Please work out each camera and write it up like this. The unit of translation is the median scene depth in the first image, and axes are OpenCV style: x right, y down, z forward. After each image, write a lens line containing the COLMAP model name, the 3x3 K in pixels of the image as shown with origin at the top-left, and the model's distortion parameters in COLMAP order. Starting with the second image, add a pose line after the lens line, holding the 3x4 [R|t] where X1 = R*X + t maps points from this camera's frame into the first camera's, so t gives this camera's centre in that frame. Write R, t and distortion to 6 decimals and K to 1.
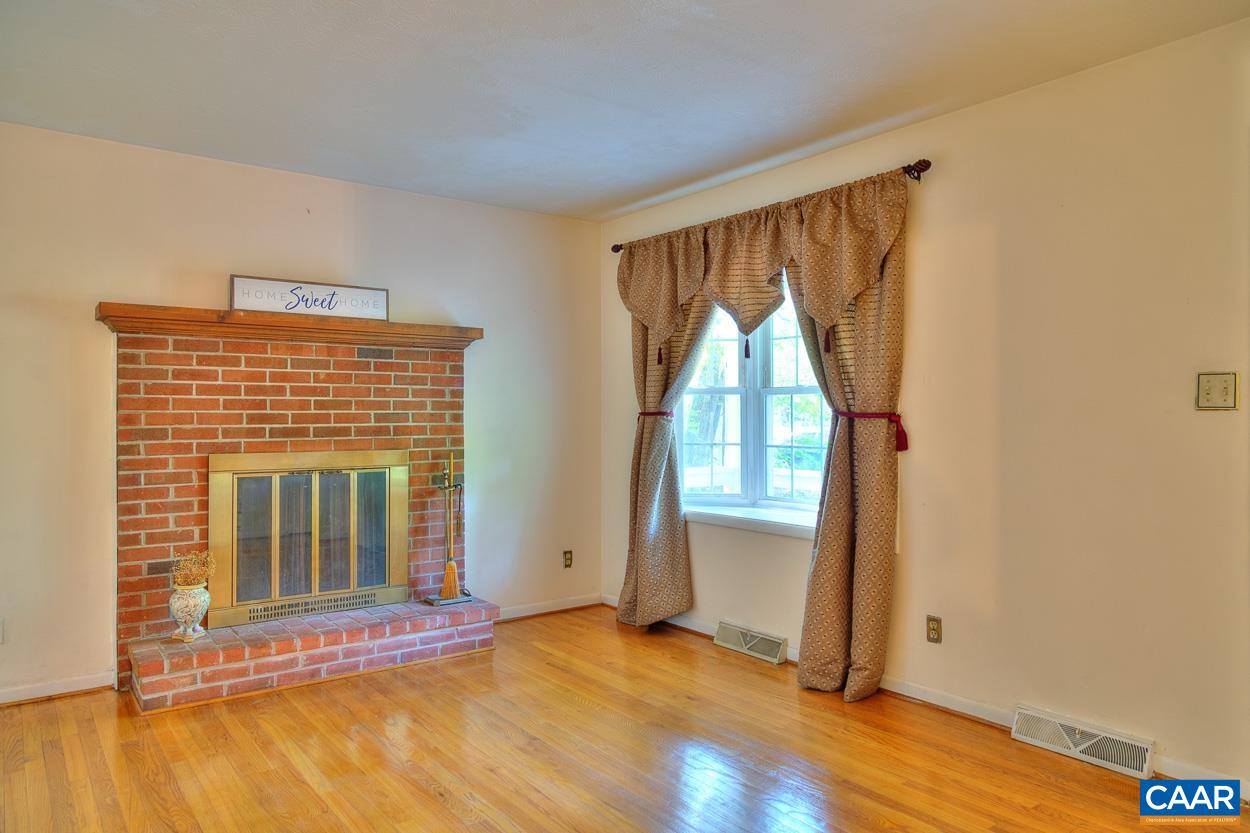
lens RADIAL K [[838.4, 0, 628.4], [0, 838.4, 409.9], [0, 0, 1]] dist [0.008991, 0.001956]
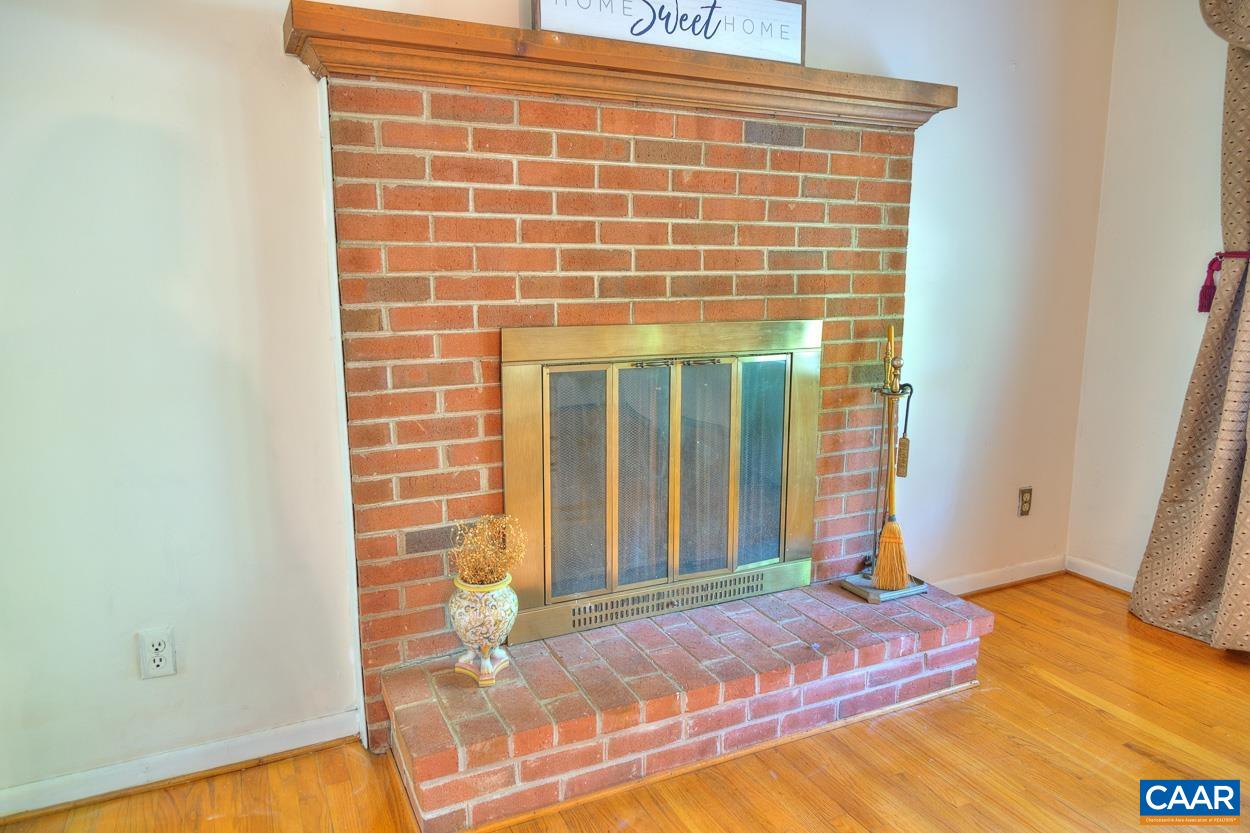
lens RADIAL K [[838.4, 0, 628.4], [0, 838.4, 409.9], [0, 0, 1]] dist [0.008991, 0.001956]
pose [[0.982963, 0.035757, -0.180291, -0.322515], [-0.003177, 0.984053, 0.177846, 0.009638], [0.183775, -0.174243, 0.967402, 0.498733]]
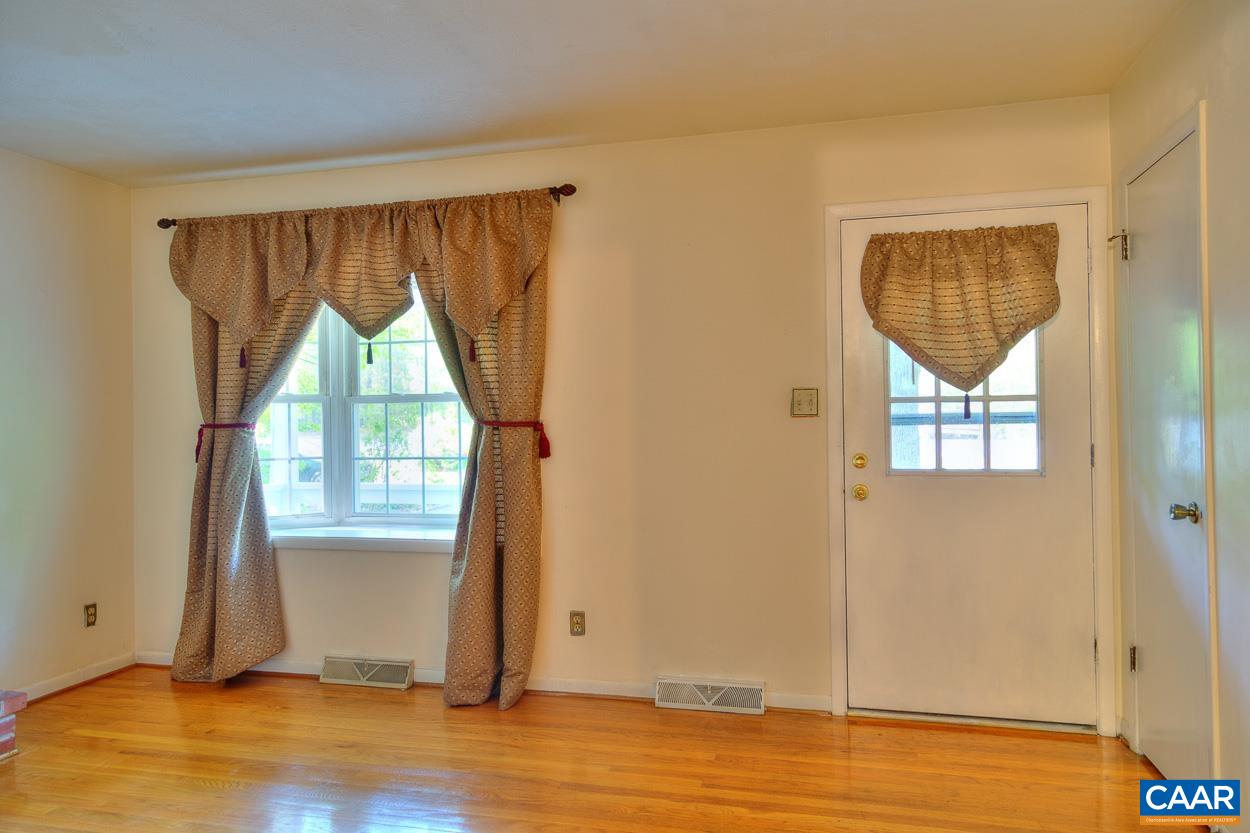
lens RADIAL K [[838.4, 0, 628.4], [0, 838.4, 409.9], [0, 0, 1]] dist [0.008991, 0.001956]
pose [[0.782140, -0.002294, 0.623099, -0.221272], [0.008284, 0.999943, -0.006717, -0.002845], [-0.623048, 0.010415, 0.782114, 0.105395]]
